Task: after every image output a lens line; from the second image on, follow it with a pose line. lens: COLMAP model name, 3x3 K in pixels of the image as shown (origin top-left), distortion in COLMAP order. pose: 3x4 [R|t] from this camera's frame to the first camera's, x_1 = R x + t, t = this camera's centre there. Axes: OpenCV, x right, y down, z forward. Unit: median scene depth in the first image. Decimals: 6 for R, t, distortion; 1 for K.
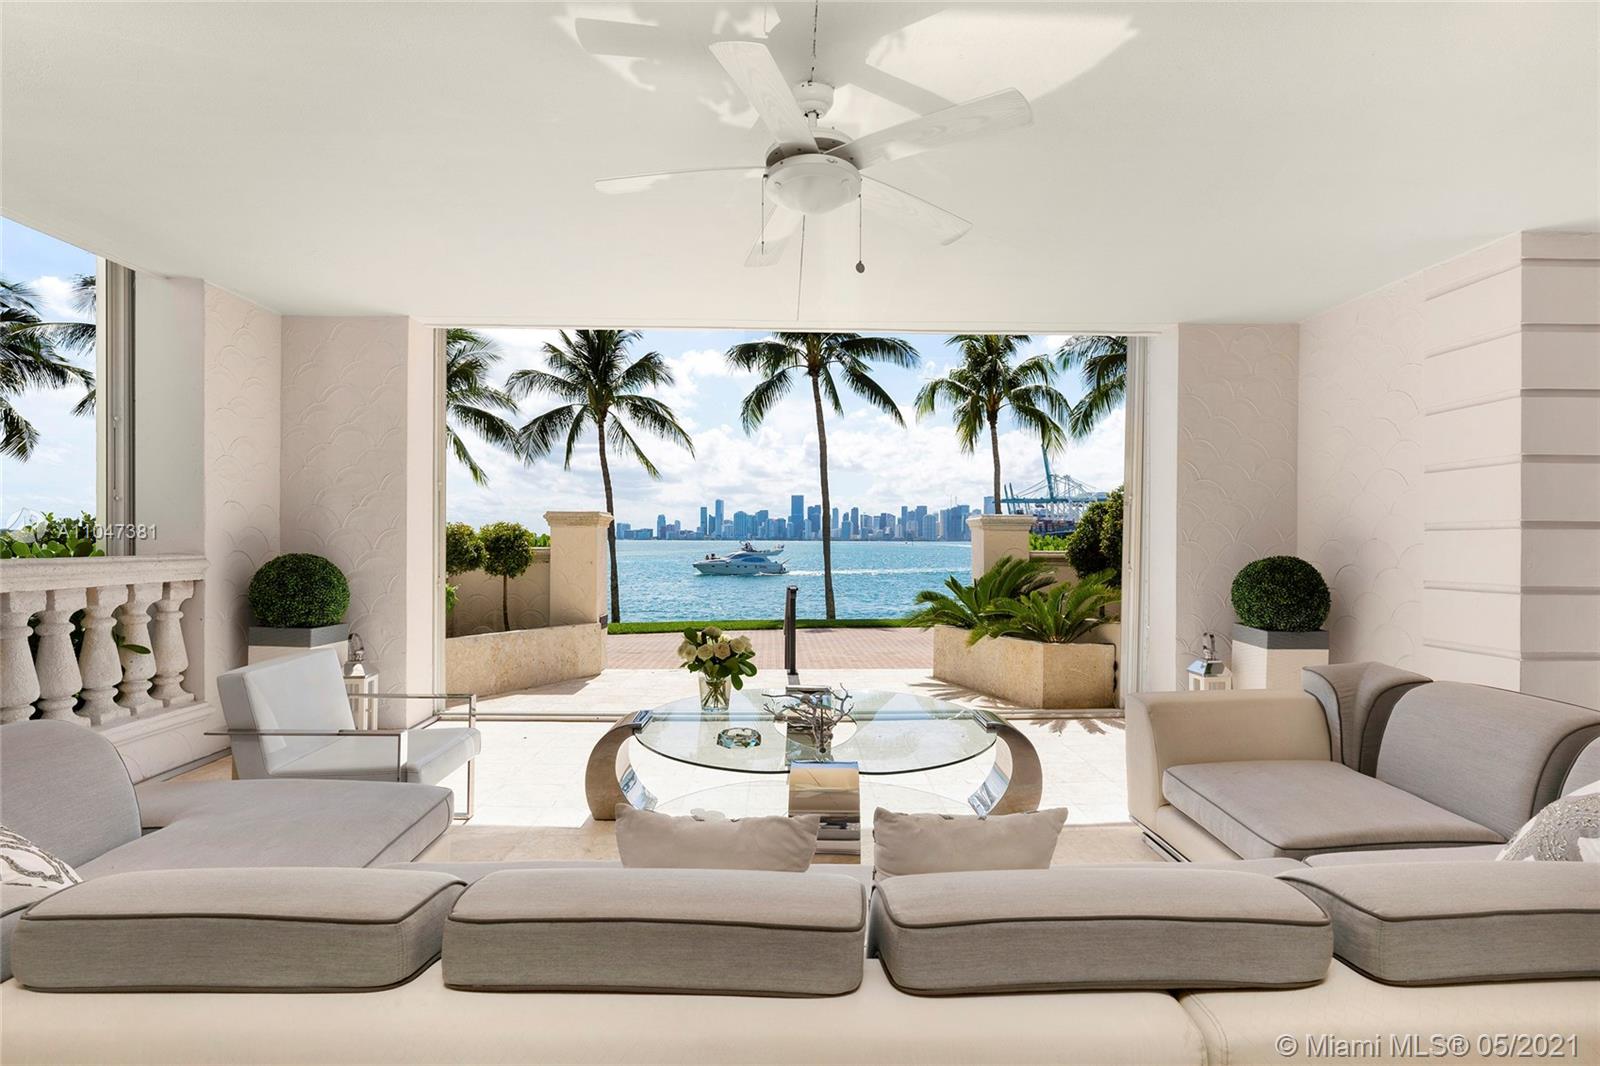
lens RADIAL K [[754.3, 0, 795.5], [0, 754.3, 532.8], [0, 0, 1]] dist [0.011722, 0.000231]
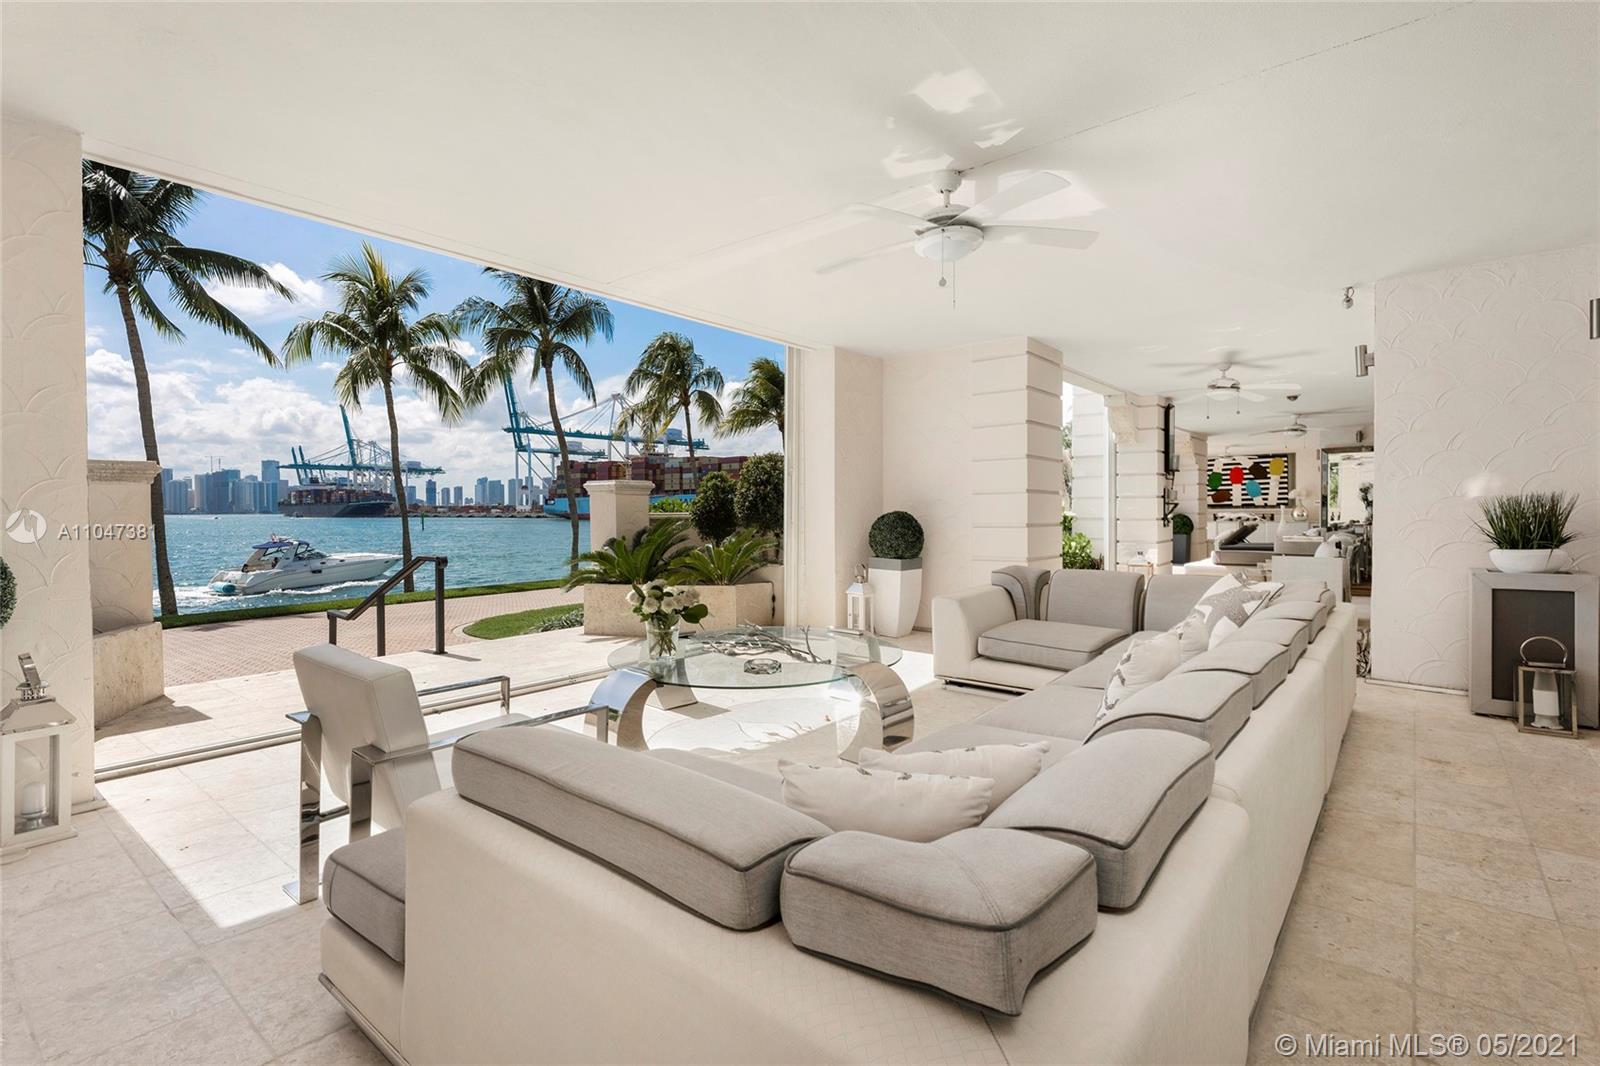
lens RADIAL K [[754.3, 0, 795.5], [0, 754.3, 532.8], [0, 0, 1]] dist [0.011722, 0.000231]
pose [[0.648754, -0.029360, 0.760432, -0.117667], [0.000180, 0.999261, 0.038427, 0.002746], [-0.760998, -0.024792, 0.648280, 0.027960]]
